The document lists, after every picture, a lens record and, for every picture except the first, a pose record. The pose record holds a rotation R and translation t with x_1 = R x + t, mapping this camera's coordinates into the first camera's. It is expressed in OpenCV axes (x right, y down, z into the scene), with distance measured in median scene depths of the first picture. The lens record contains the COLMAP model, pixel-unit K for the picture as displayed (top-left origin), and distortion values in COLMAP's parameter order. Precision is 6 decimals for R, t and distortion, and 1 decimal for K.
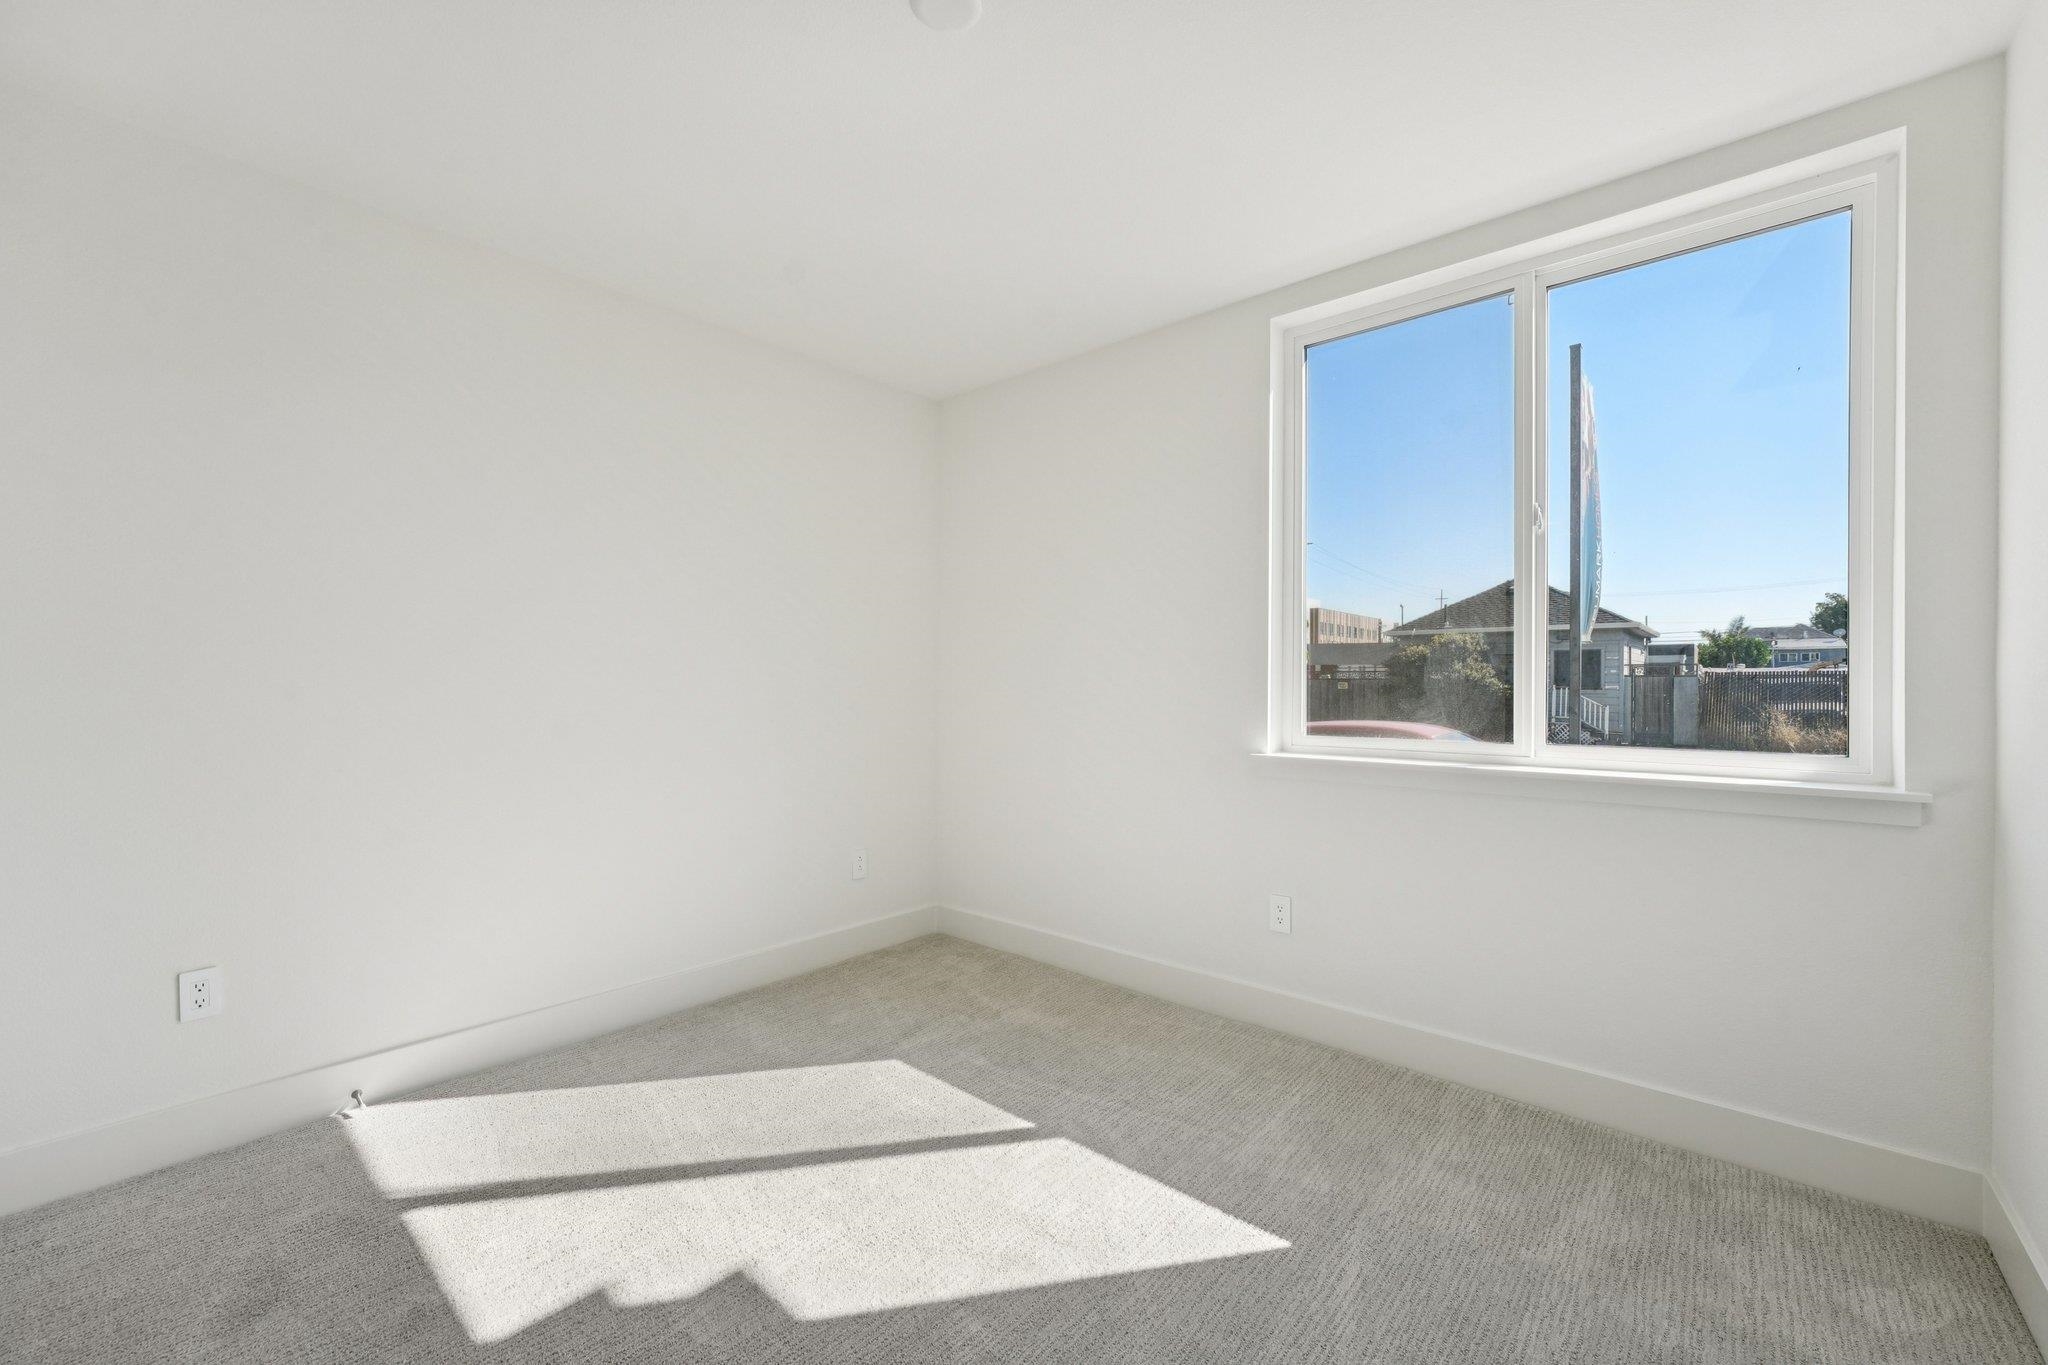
lens RADIAL K [[824.5, 0, 1013.9], [0, 824.5, 682.9], [0, 0, 1]] dist [-0.013943, 0.000572]
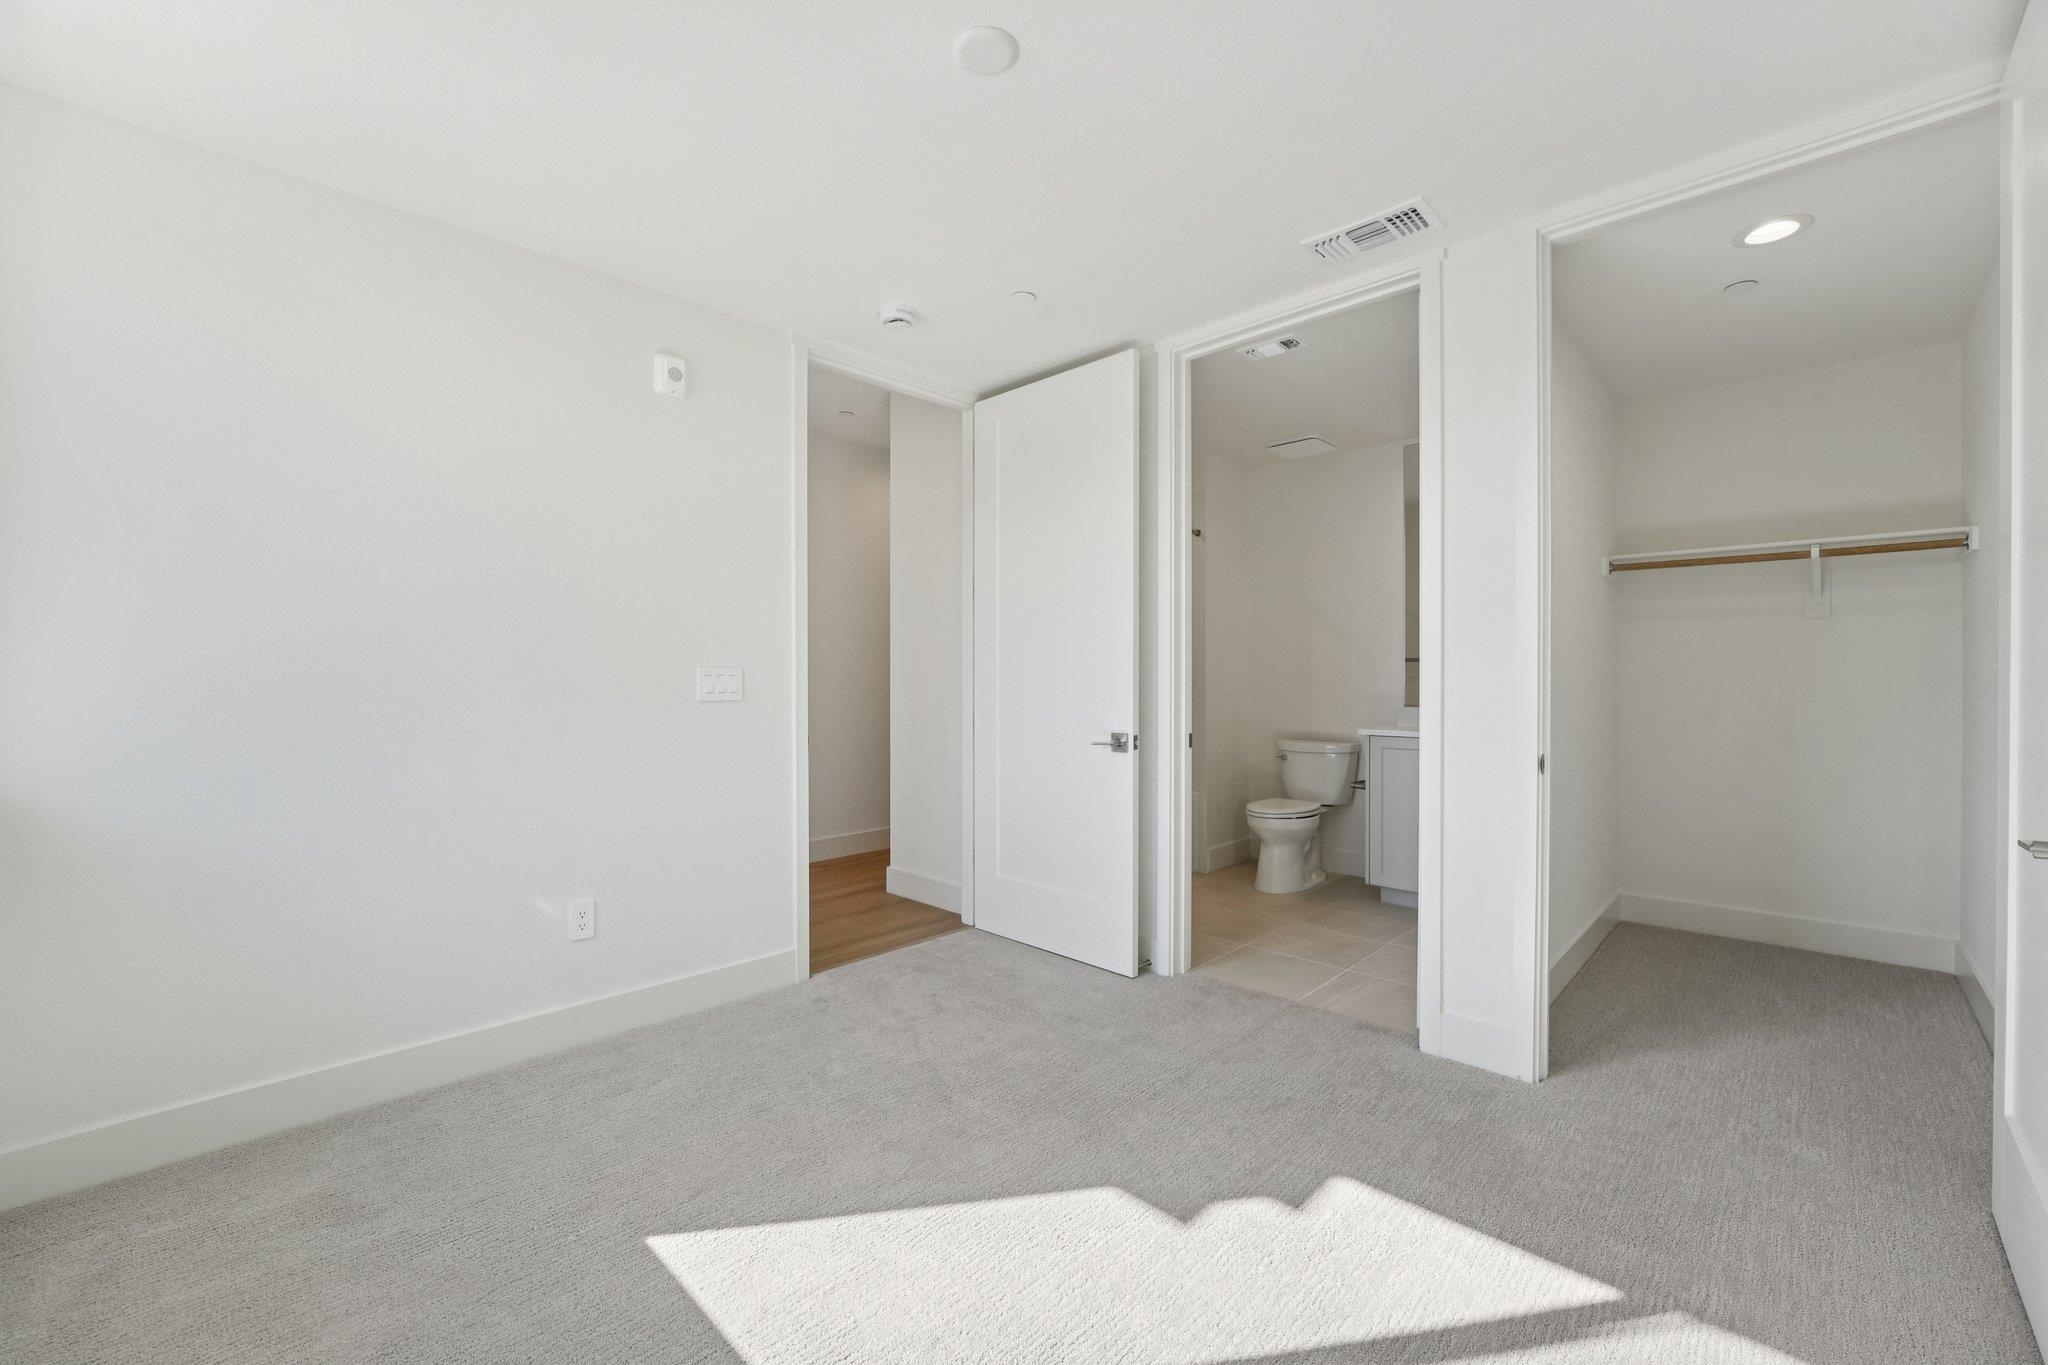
lens RADIAL K [[824.5, 0, 1013.9], [0, 824.5, 682.9], [0, 0, 1]] dist [-0.013943, 0.000572]
pose [[-0.998077, 0.004336, 0.061829, -0.136190], [0.004967, 0.999937, 0.010062, -0.001034], [-0.061781, 0.010350, -0.998036, 1.596898]]
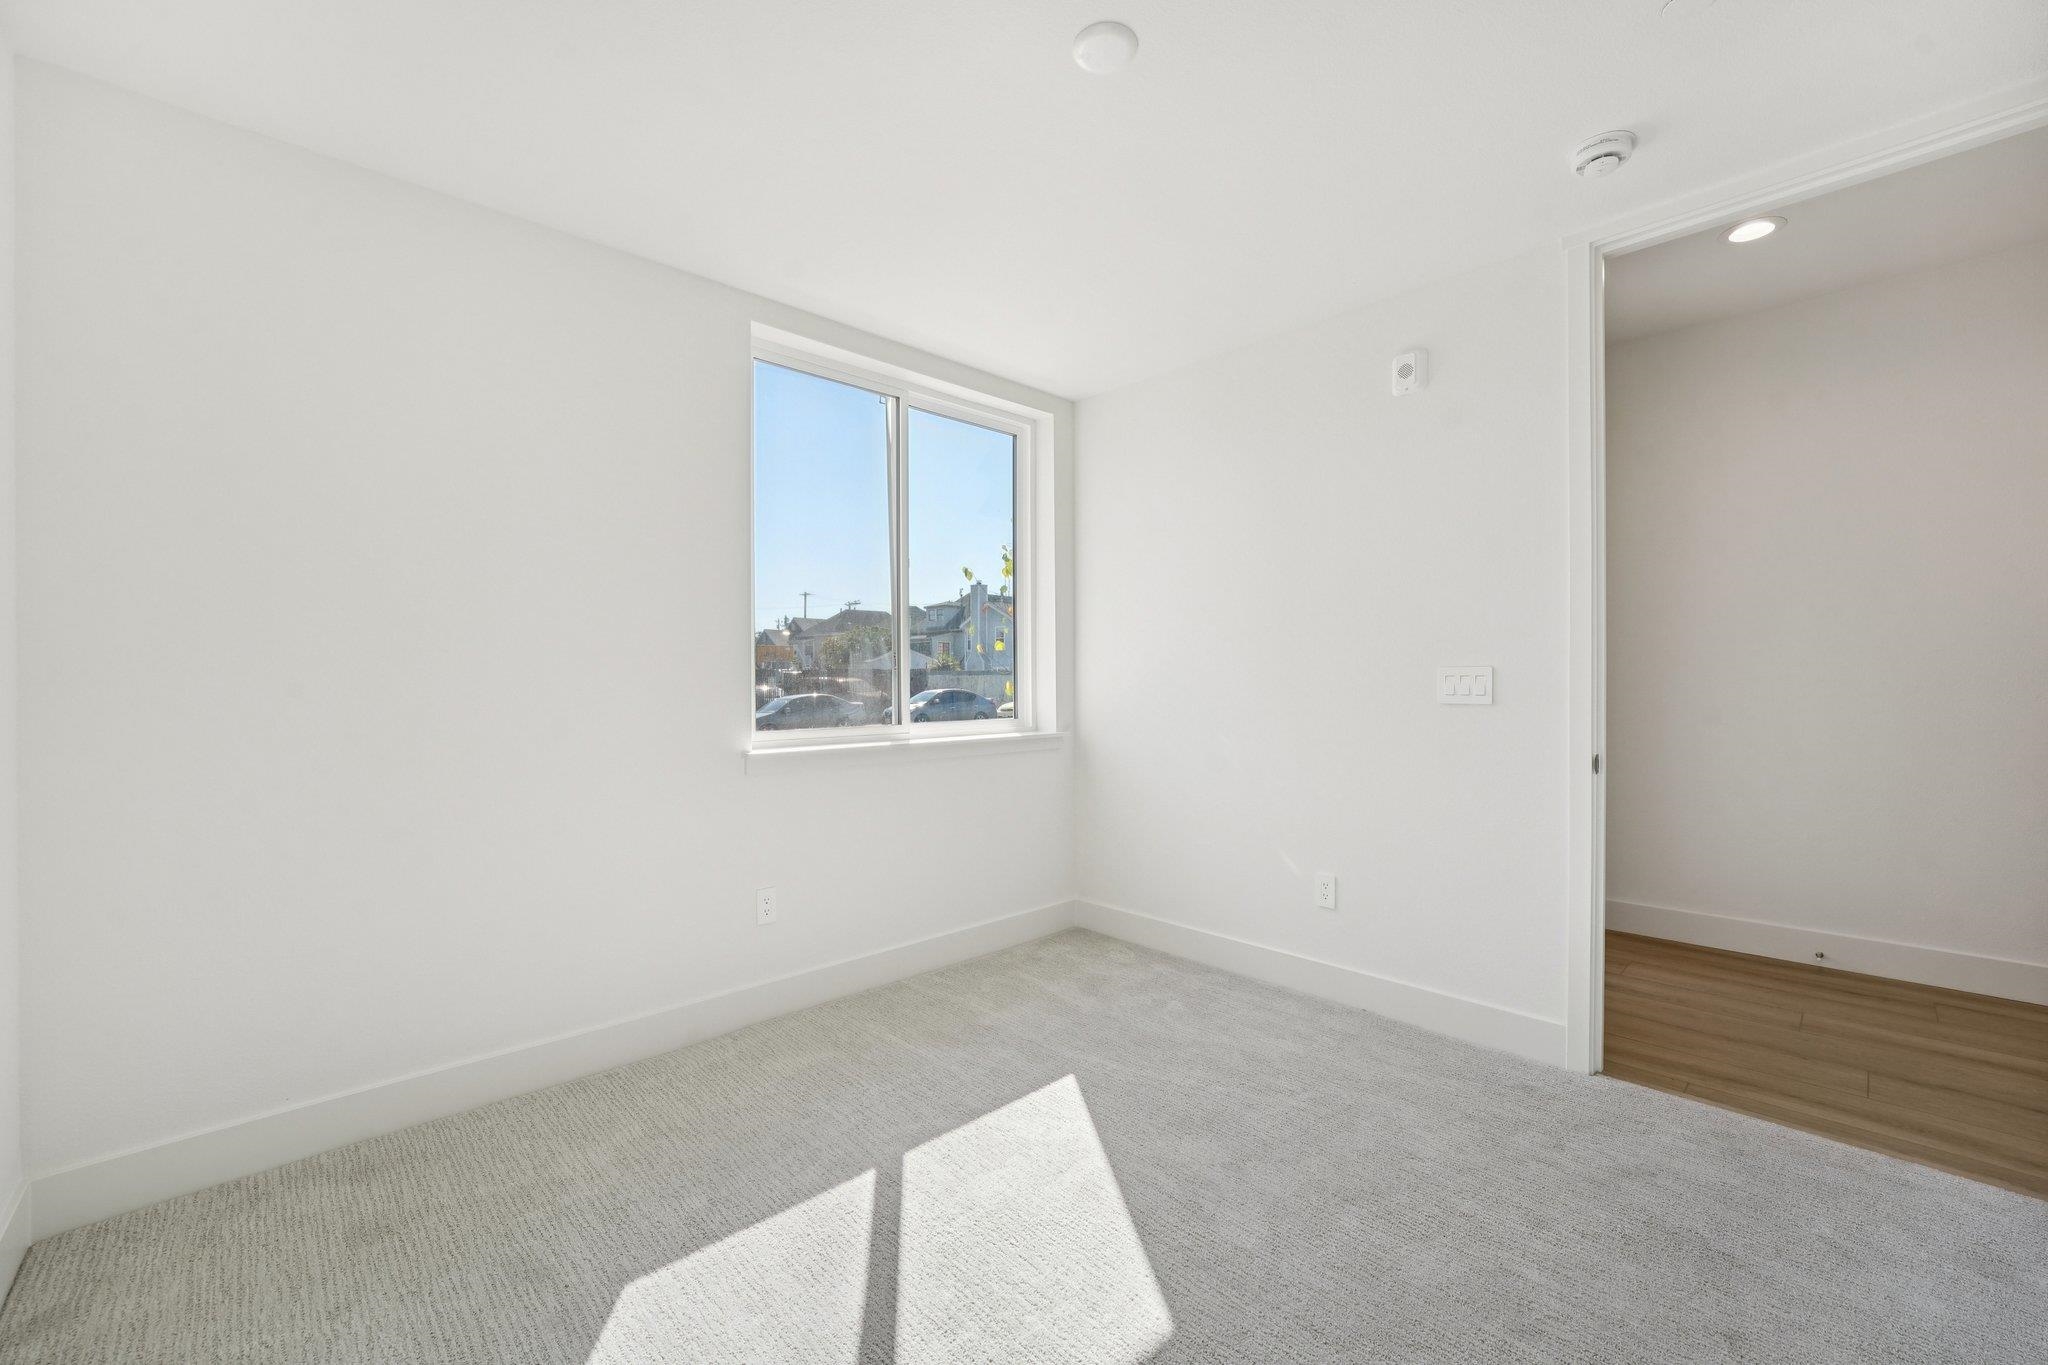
lens RADIAL K [[824.5, 0, 1013.9], [0, 824.5, 682.9], [0, 0, 1]] dist [-0.013943, 0.000572]
pose [[0.093843, -0.004660, 0.995576, -0.890584], [0.006627, 0.999970, 0.004056, -0.001272], [-0.995565, 0.006217, 0.093871, 0.784410]]
